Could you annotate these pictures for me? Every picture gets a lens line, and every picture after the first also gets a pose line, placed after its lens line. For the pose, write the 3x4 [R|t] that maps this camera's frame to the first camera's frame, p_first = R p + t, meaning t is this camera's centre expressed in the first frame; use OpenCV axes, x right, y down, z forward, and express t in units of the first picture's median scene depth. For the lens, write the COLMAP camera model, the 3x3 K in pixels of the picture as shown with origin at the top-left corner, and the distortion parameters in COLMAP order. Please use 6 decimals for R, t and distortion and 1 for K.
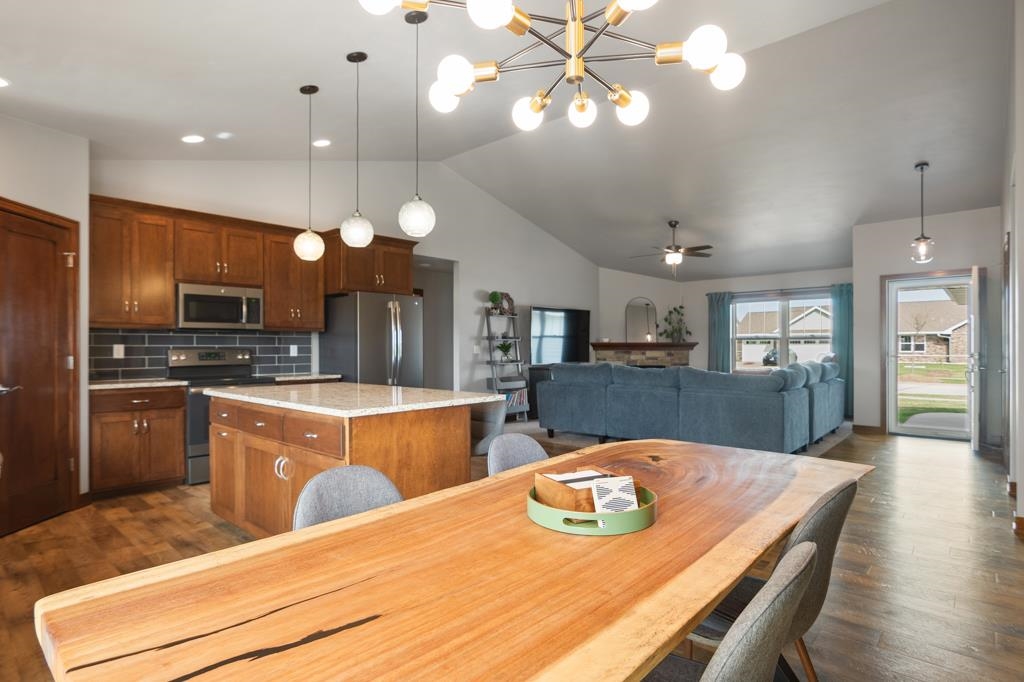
lens RADIAL K [[529.1, 0, 509.9], [0, 529.1, 345.8], [0, 0, 1]] dist [-0.036923, 0.014409]
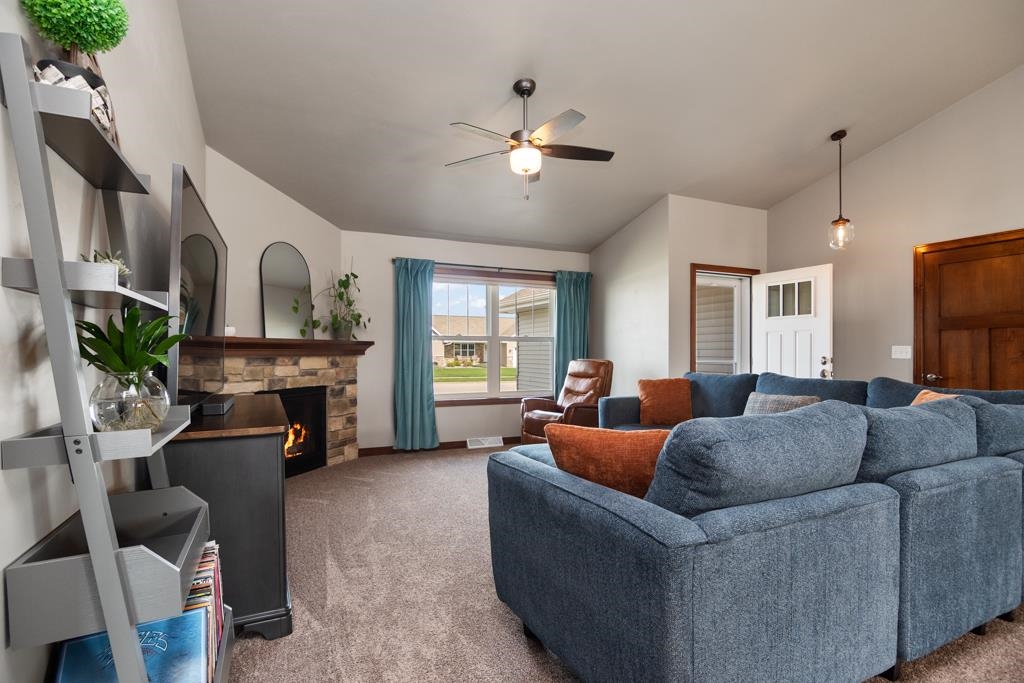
lens RADIAL K [[498.0, 0, 507.8], [0, 498.0, 348.0], [0, 0, 1]] dist [-0.017954, 0.000870]
pose [[0.381186, 0.009794, 0.924447, -0.170932], [-0.002453, 0.999951, -0.009583, 0.010587], [-0.924495, 0.001385, 0.381191, 1.342860]]
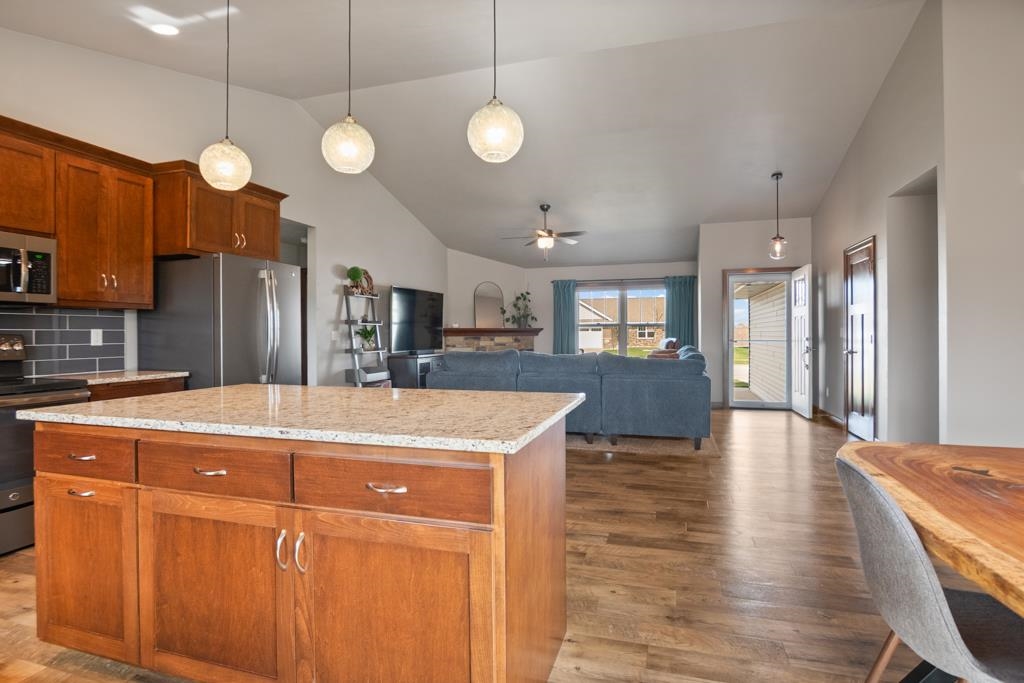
lens RADIAL K [[520.7, 0, 519.4], [0, 520.7, 332.6], [0, 0, 1]] dist [-0.022865, 0.000903]
pose [[0.905150, 0.000022, 0.425093, -0.228832], [-0.000131, 1.000000, 0.000226, 0.003250], [-0.425093, -0.000260, 0.905149, 0.212584]]
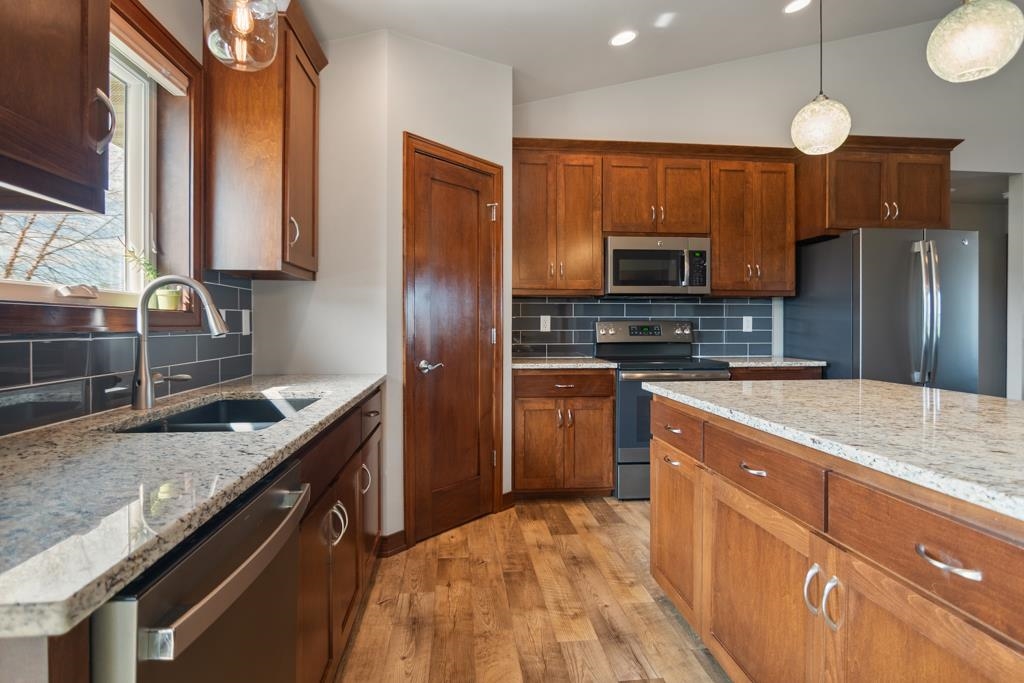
lens RADIAL K [[551.3, 0, 508.8], [0, 551.3, 328.6], [0, 0, 1]] dist [-0.020085, -0.000242]
pose [[0.739124, 0.009843, -0.673497, -0.166904], [-0.000944, 0.999907, 0.013577, 0.006236], [0.673568, -0.009399, 0.739065, 0.259424]]
